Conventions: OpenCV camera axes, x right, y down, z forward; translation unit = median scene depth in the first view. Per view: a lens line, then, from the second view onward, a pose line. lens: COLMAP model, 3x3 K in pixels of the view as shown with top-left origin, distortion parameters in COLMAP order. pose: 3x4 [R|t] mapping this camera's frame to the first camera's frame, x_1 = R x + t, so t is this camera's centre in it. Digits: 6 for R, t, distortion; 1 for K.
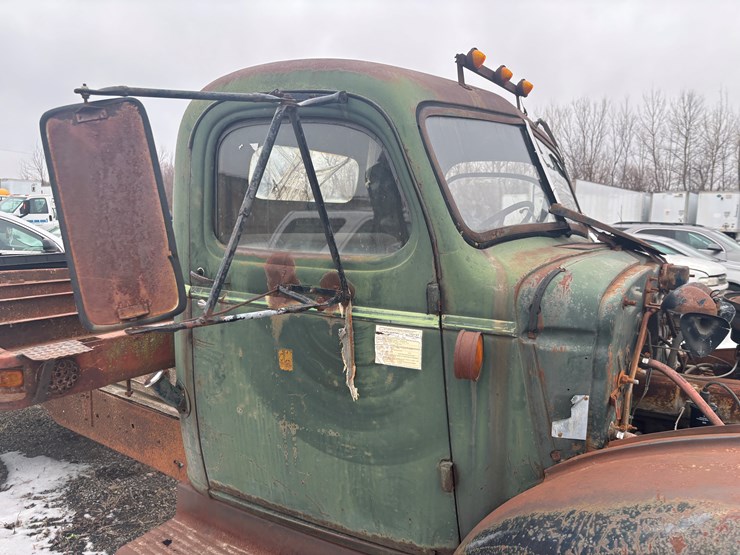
lens RADIAL K [[563.5, 0, 370.2], [0, 563.5, 279.9], [0, 0, 1]] dist [0.035632, -0.034217]
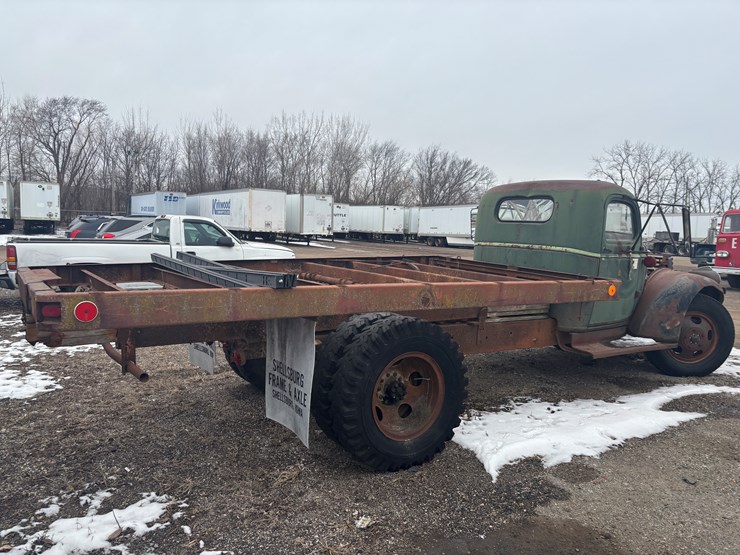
lens RADIAL K [[560.5, 0, 371.6], [0, 560.5, 282.8], [0, 0, 1]] dist [0.068489, -0.070564]
pose [[0.362058, -0.102834, 0.926466, -3.869901], [0.076837, 0.993806, 0.080280, -0.187793], [-0.928983, 0.042121, 0.367717, 1.147074]]
